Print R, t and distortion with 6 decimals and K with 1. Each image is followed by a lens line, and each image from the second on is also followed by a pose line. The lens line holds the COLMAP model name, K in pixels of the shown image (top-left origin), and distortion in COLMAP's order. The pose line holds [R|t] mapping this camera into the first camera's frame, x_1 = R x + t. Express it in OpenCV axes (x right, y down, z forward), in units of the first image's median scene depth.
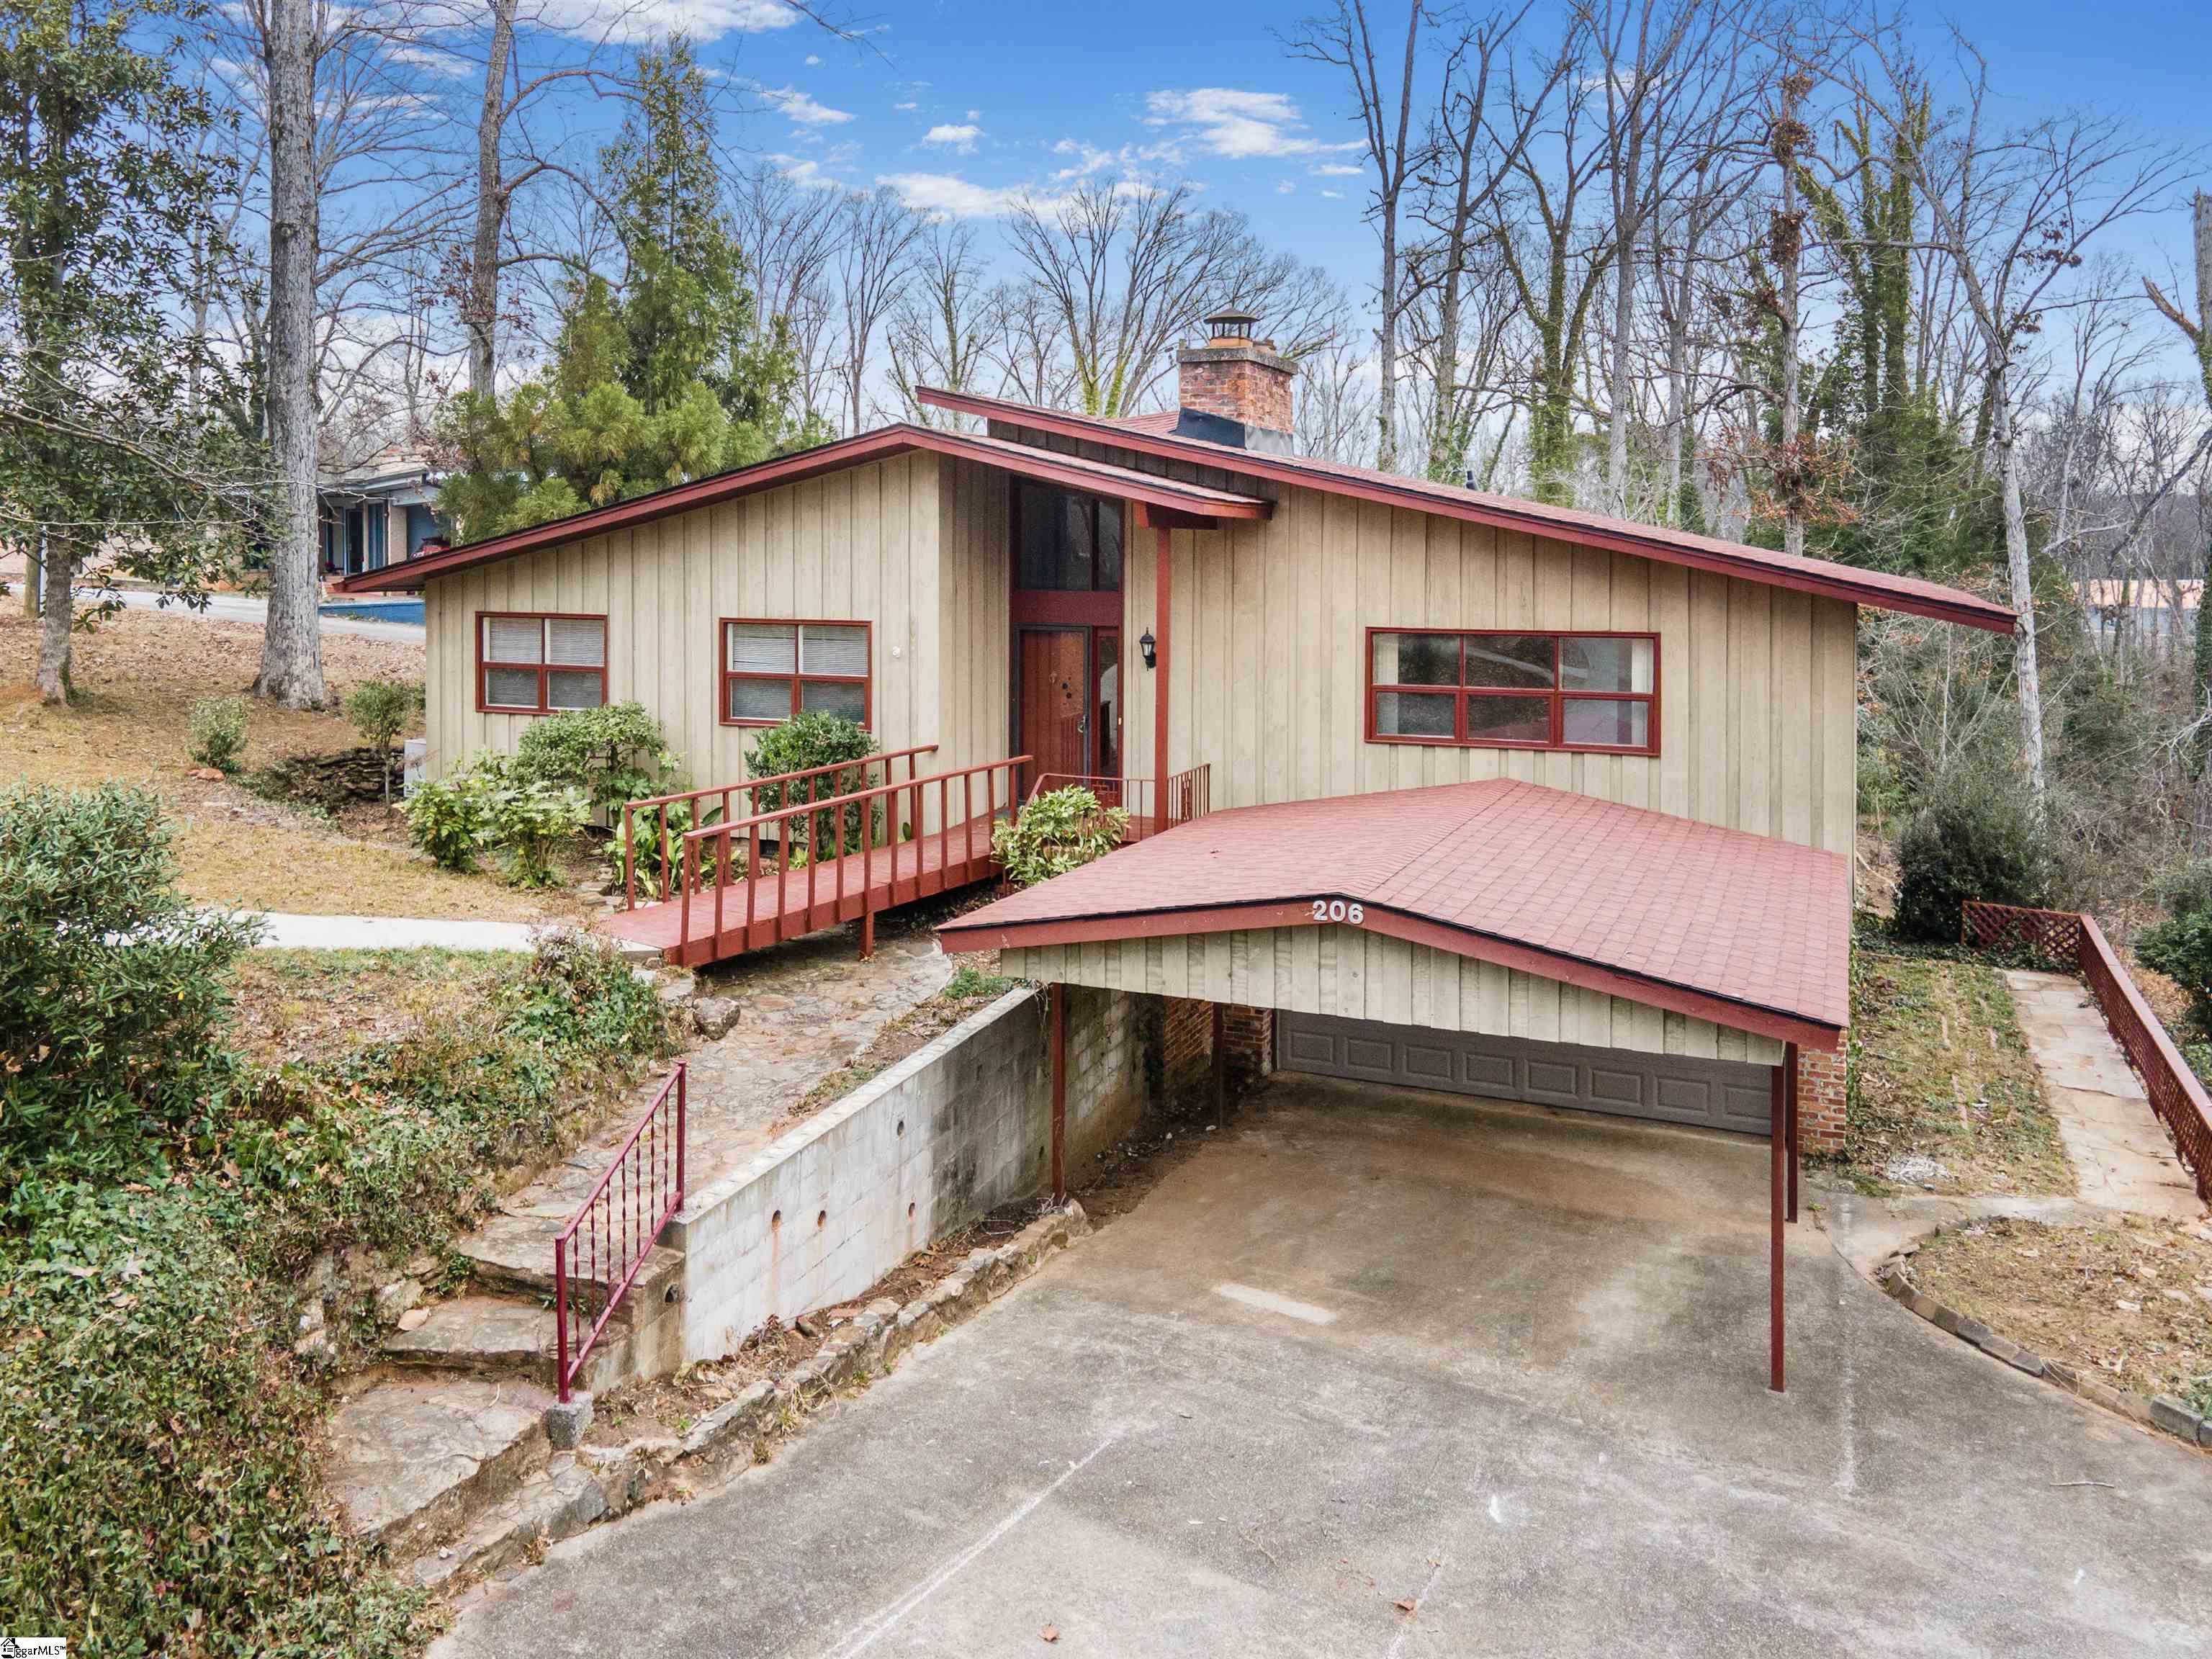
lens RADIAL K [[1548.7, 0, 1108.1], [0, 1548.7, 790.8], [0, 0, 1]] dist [0.027854, -0.001034]
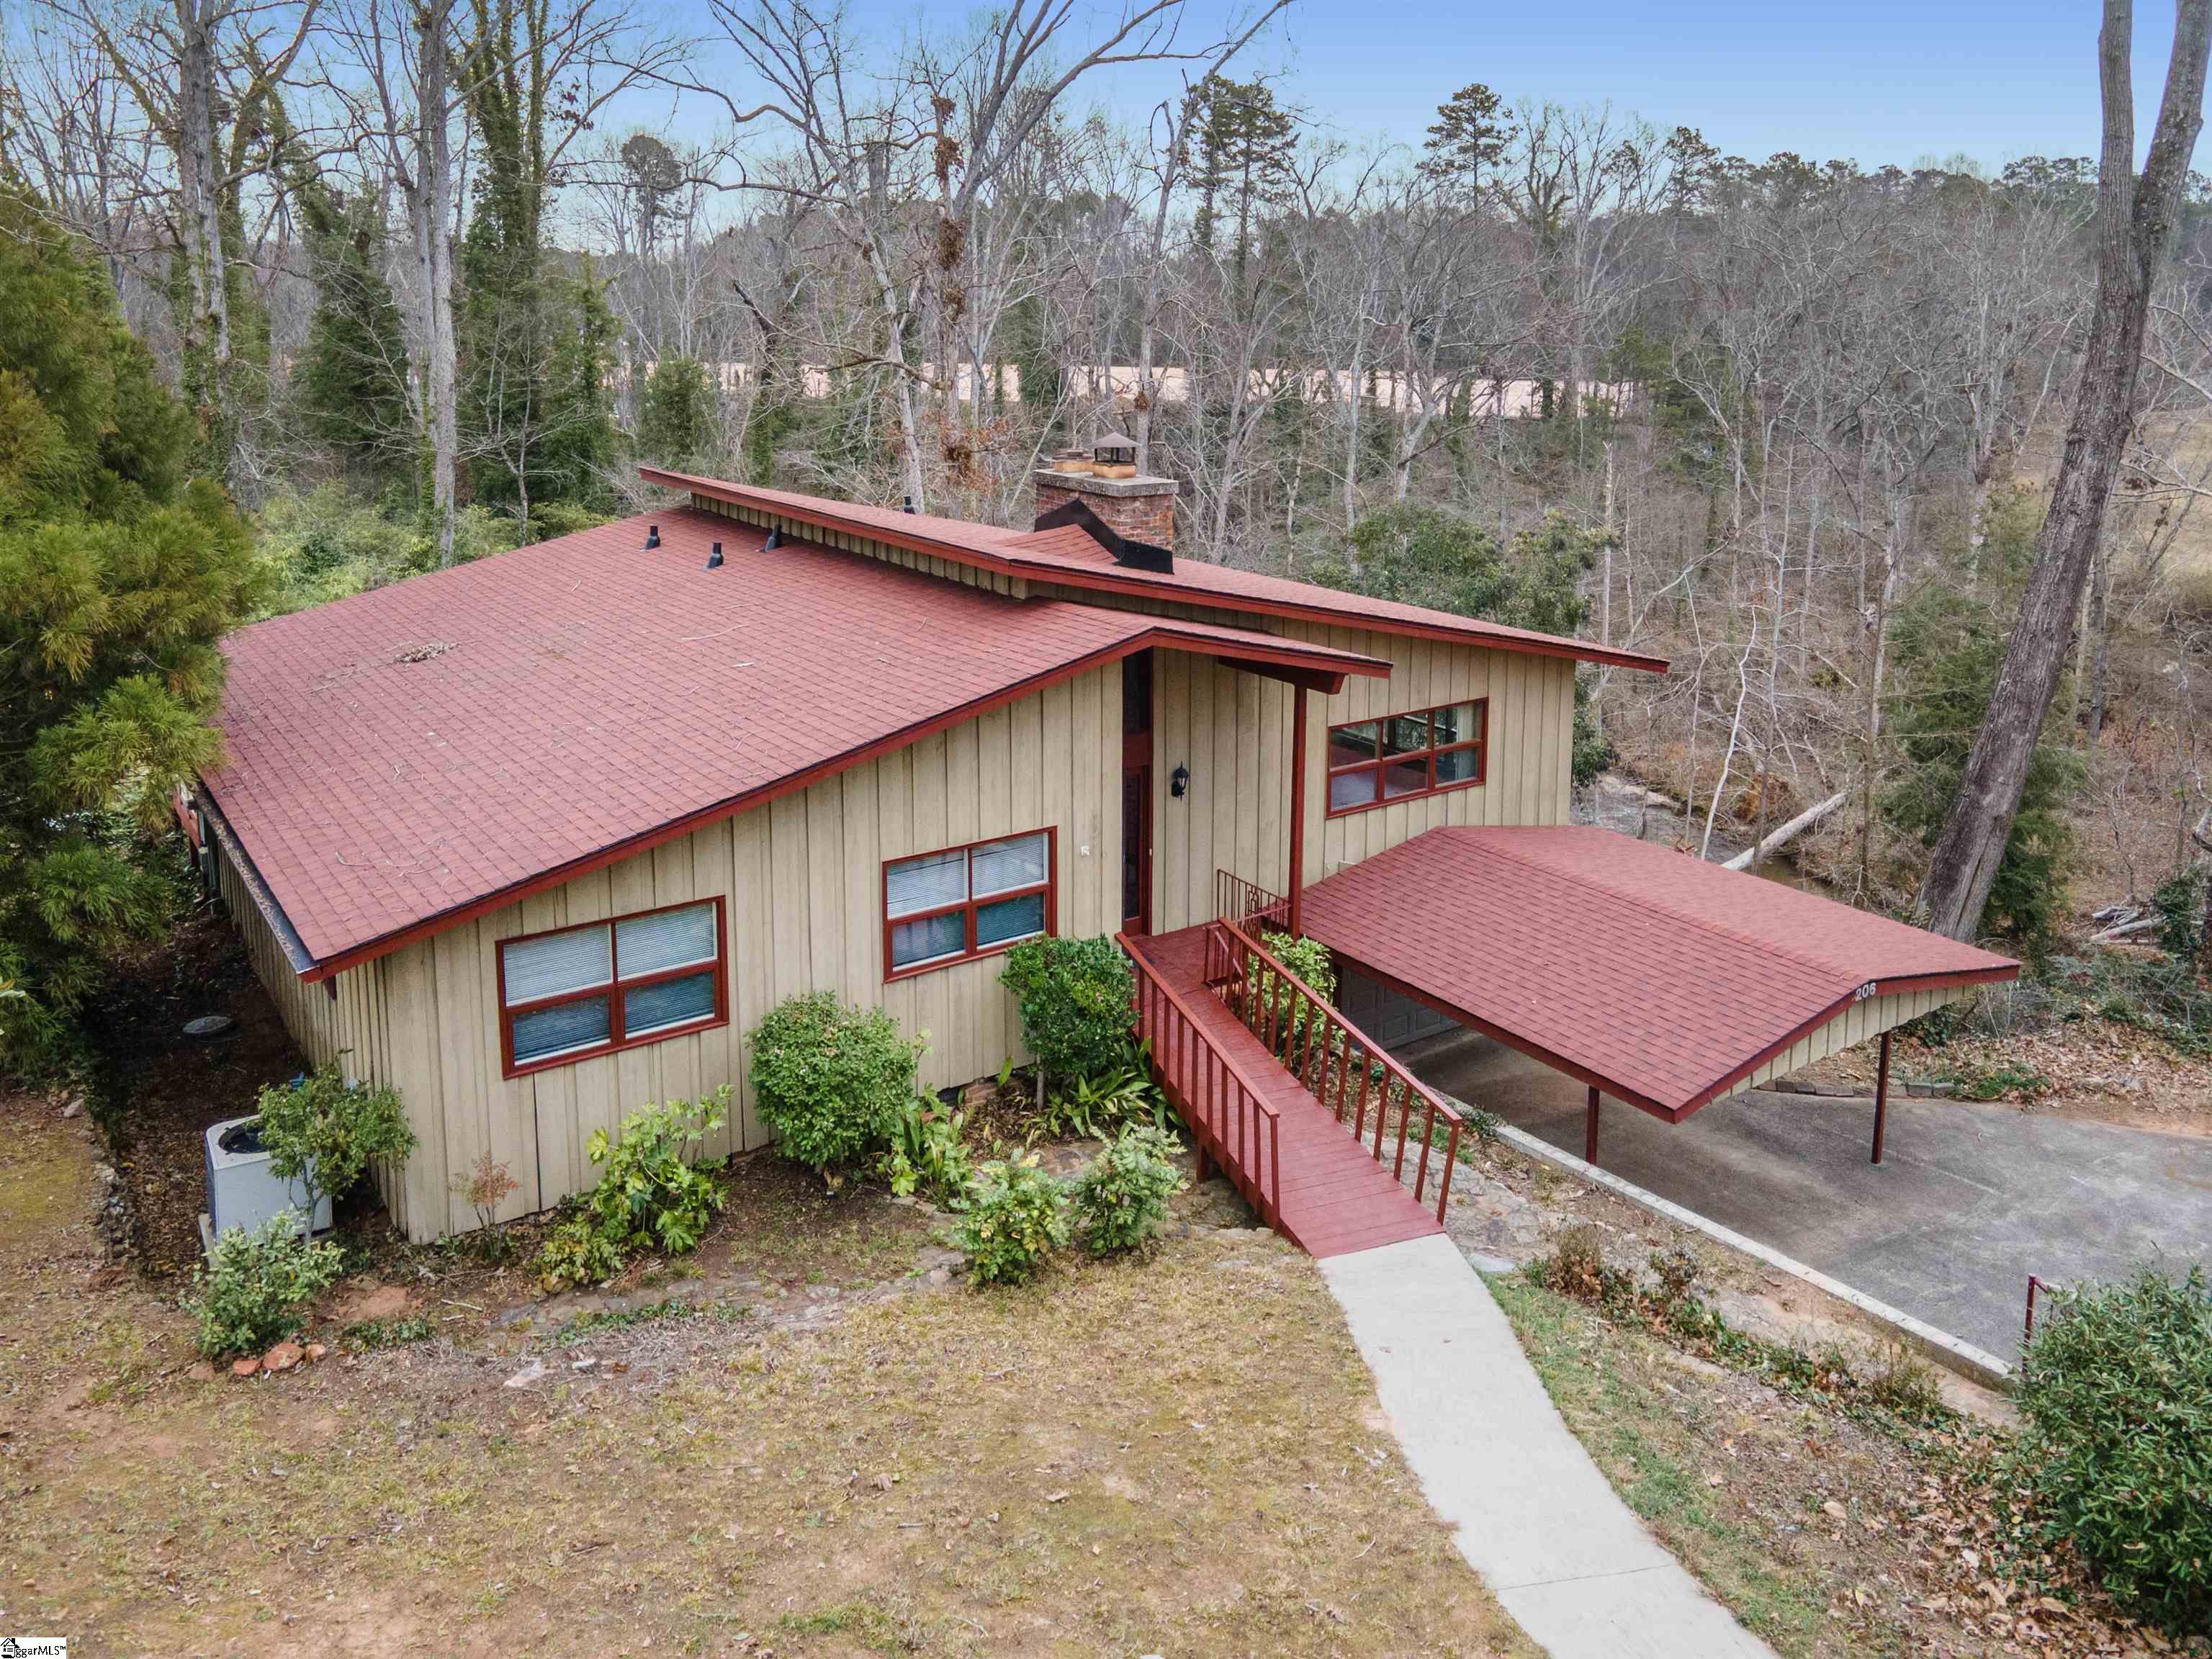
lens RADIAL K [[1548.7, 0, 1108.1], [0, 1548.7, 790.8], [0, 0, 1]] dist [0.027854, -0.001034]
pose [[0.551169, -0.234748, 0.800691, -0.826023], [0.125339, 0.972013, 0.198698, -0.293312], [-0.824926, -0.009158, 0.565167, 0.431311]]
